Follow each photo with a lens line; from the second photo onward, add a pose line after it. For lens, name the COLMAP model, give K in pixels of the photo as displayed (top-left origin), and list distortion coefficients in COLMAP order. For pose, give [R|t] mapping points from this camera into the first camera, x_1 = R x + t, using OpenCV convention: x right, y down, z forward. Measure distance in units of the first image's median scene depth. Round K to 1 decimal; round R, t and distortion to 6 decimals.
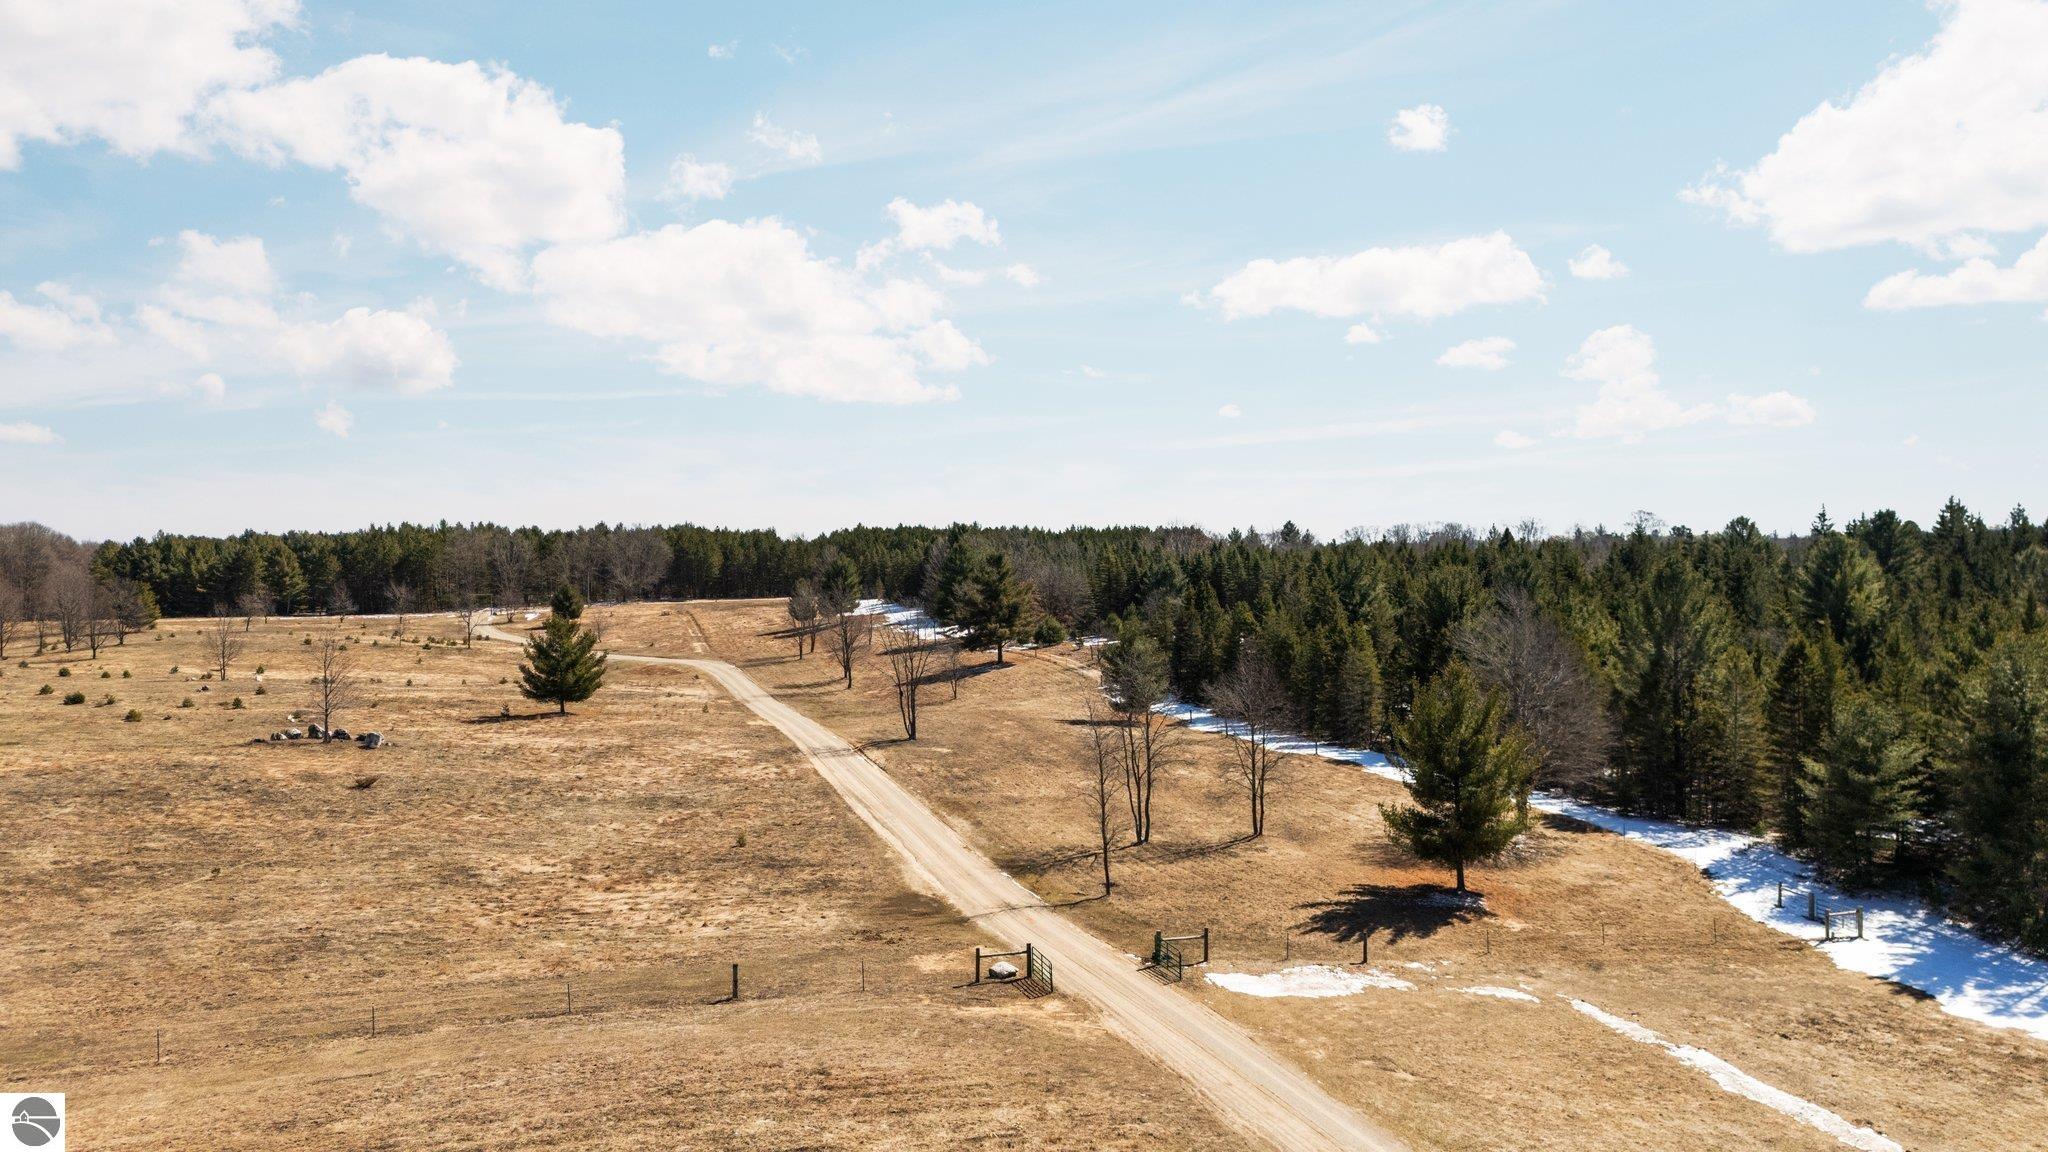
lens RADIAL K [[1507.2, 0, 1039.2], [0, 1507.2, 576.8], [0, 0, 1]] dist [0.083905, -0.083401]
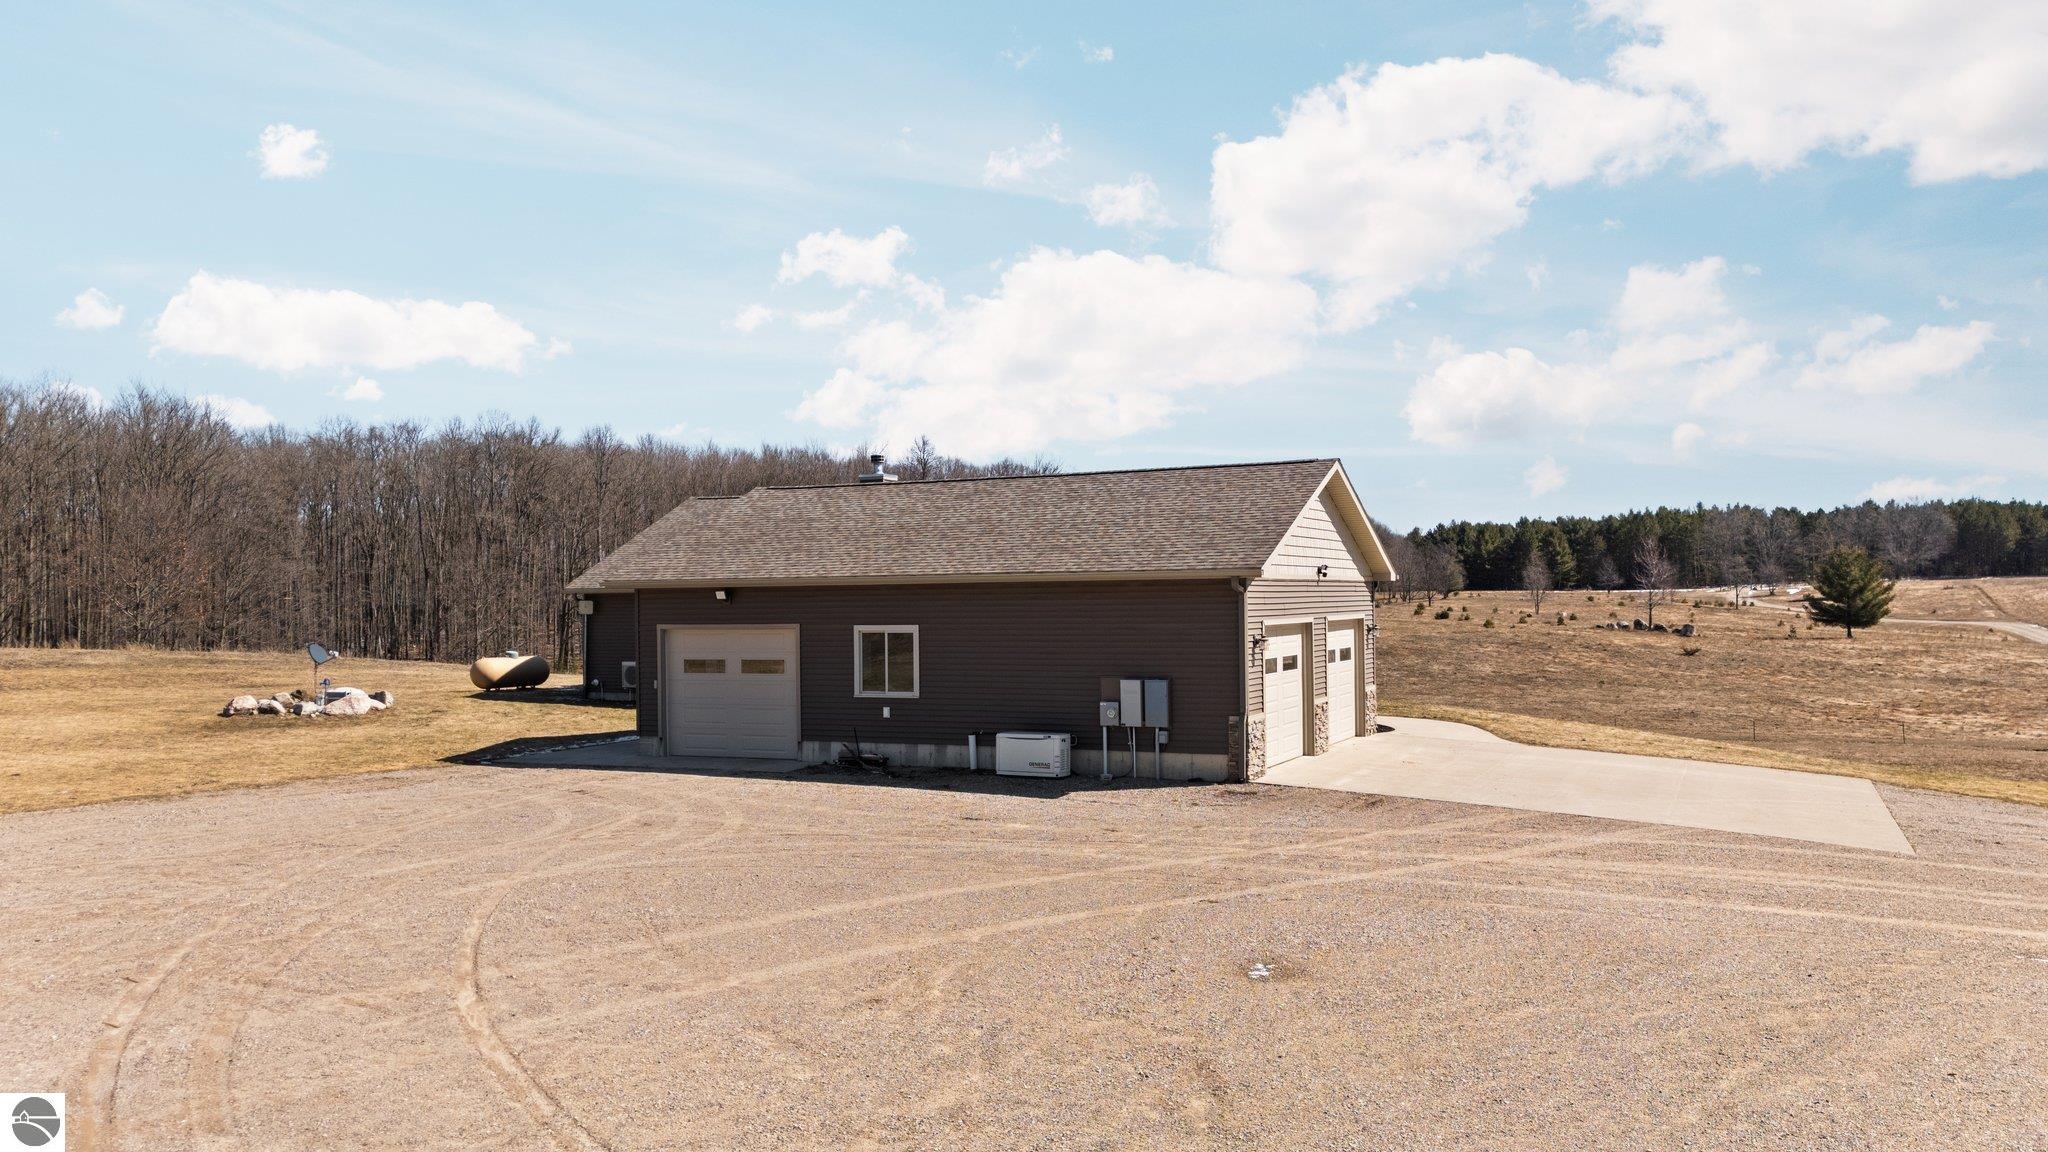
lens RADIAL K [[1536.6, 0, 1030.3], [0, 1536.6, 617.3], [0, 0, 1]] dist [0.087269, -0.086597]
pose [[0.720252, 0.014834, -0.693554, 0.027332], [-0.000808, 0.999789, 0.020545, 0.043491], [0.693712, -0.014237, 0.720111, -0.155187]]
